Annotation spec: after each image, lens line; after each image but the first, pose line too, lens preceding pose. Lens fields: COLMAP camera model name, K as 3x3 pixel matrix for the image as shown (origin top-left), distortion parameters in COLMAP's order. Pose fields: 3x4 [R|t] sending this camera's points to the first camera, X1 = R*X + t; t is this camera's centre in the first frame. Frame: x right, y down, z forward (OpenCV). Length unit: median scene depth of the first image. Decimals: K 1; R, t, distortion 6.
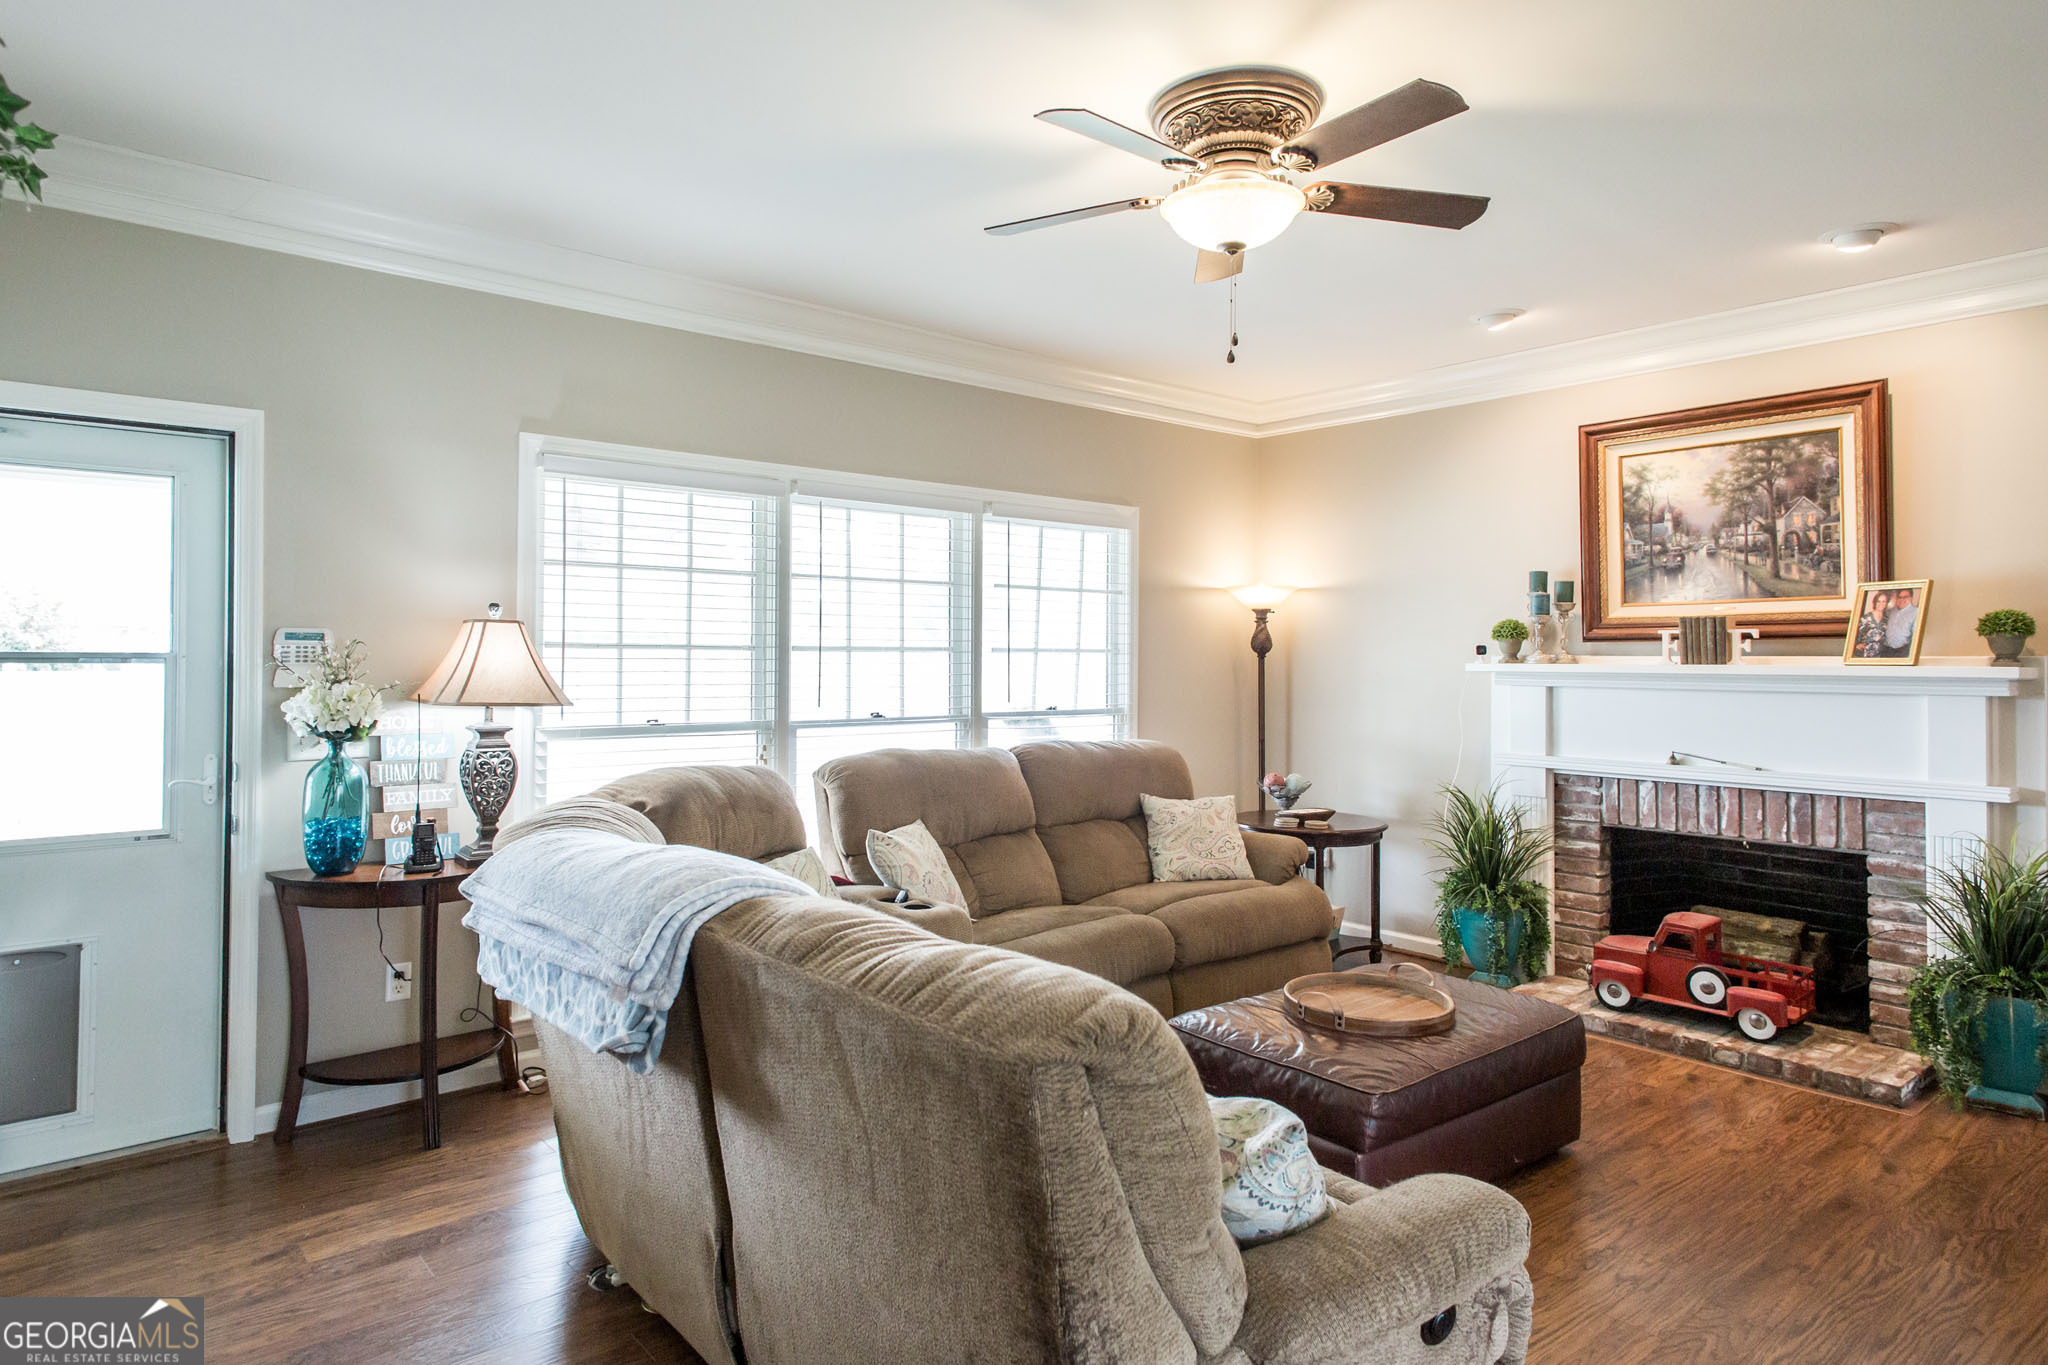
lens RADIAL K [[1209.7, 0, 1017.7], [0, 1209.7, 638.5], [0, 0, 1]] dist [0.005911, 0.002627]
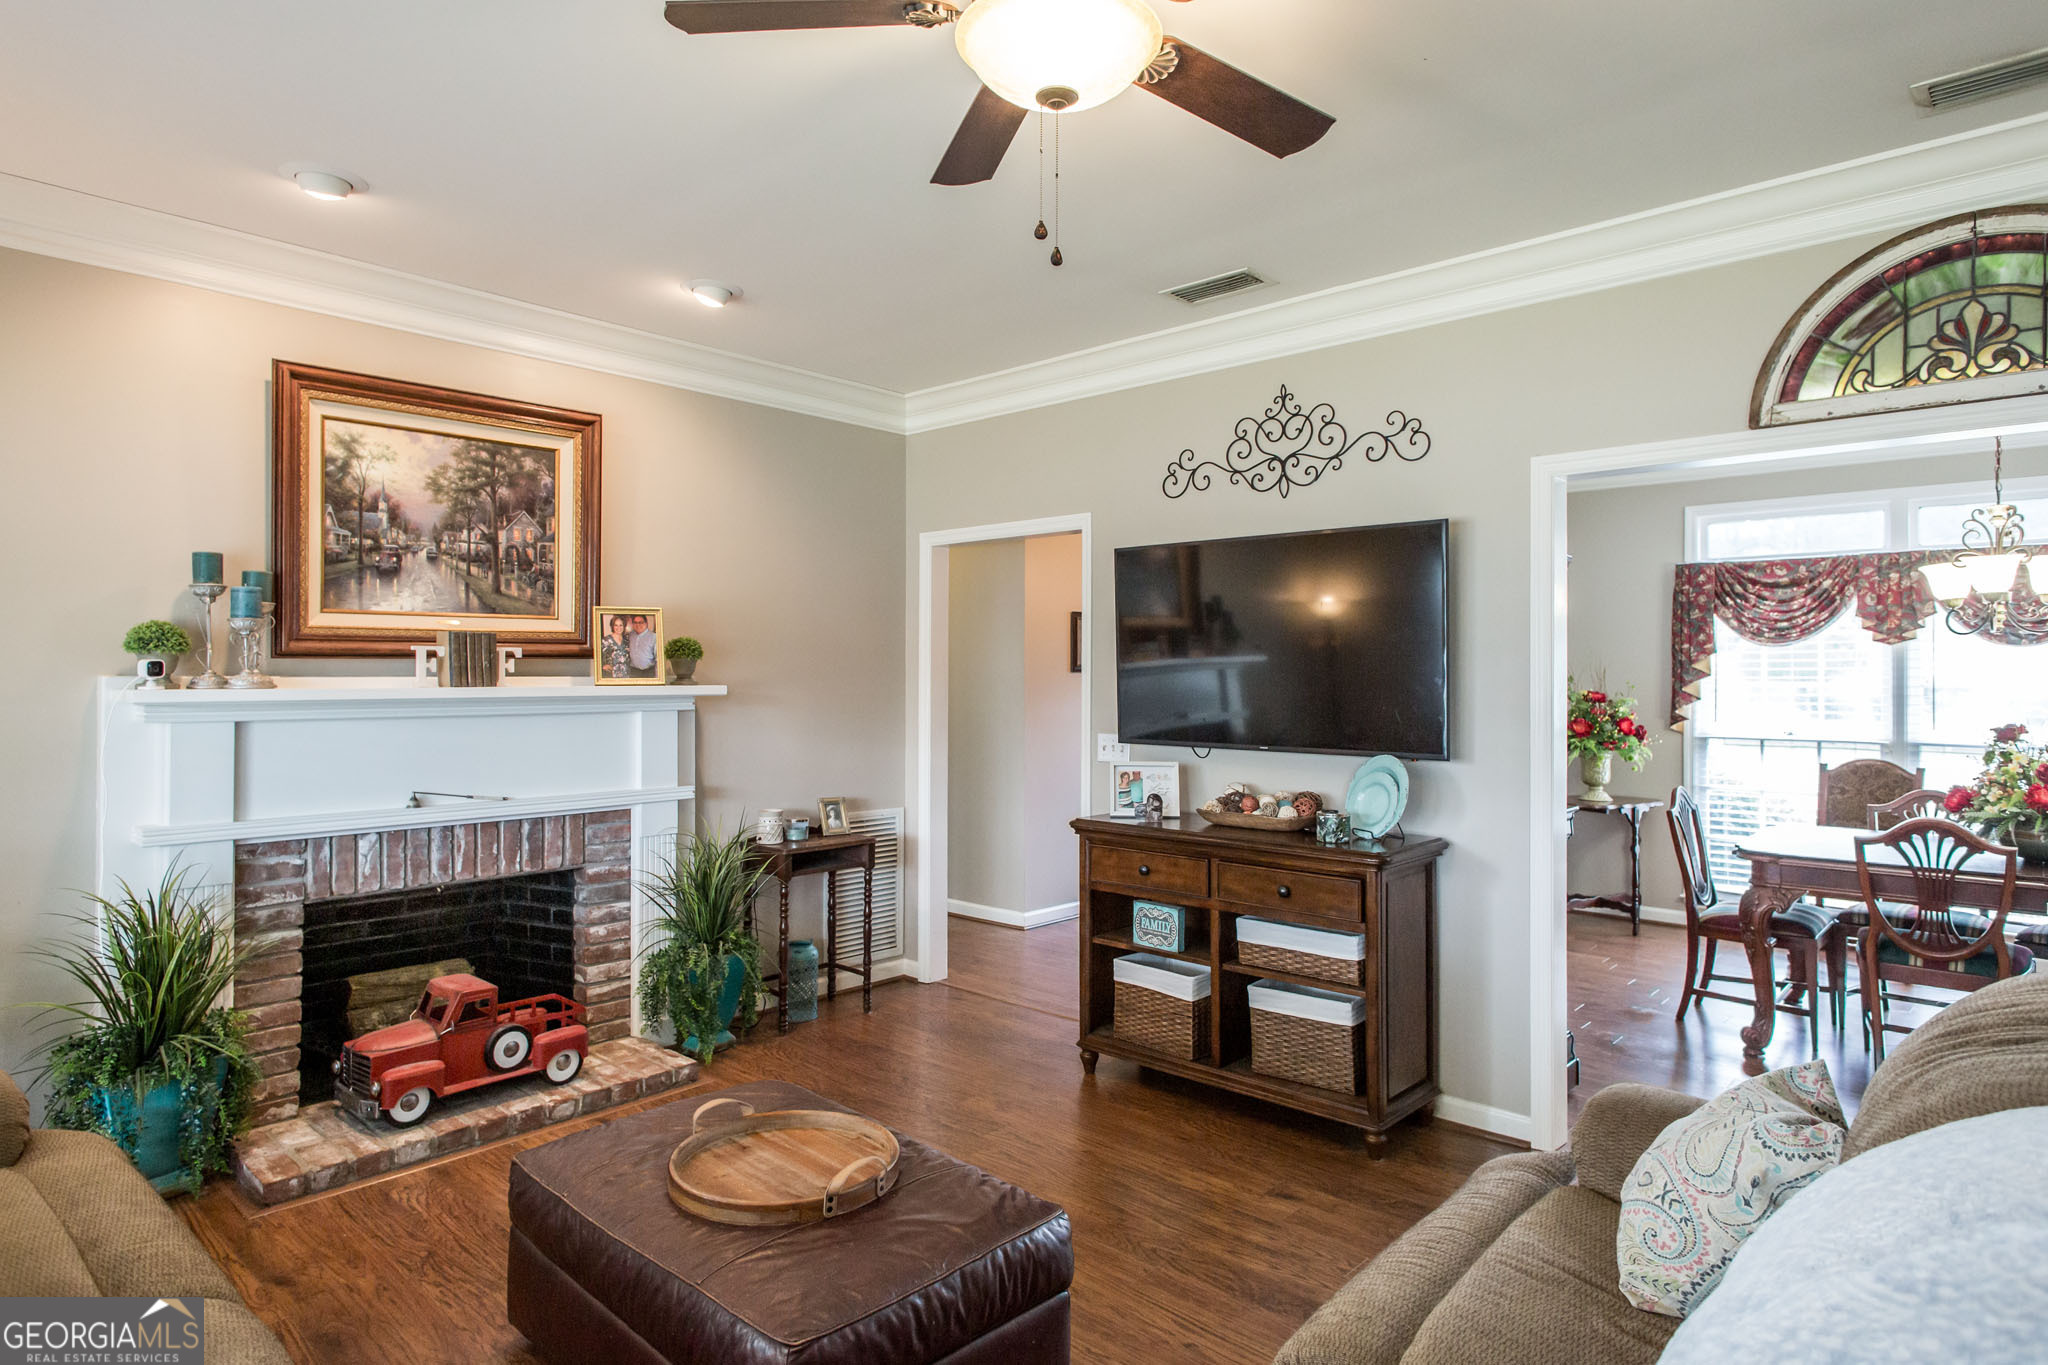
lens RADIAL K [[1154.1, 0, 1018.3], [0, 1154.1, 666.3], [0, 0, 1]] dist [0.021080, -0.001572]
pose [[-0.127616, 0.002903, 0.991819, -0.294799], [-0.016593, 0.999850, -0.005061, 0.004267], [-0.991685, -0.017104, -0.127549, 0.674366]]
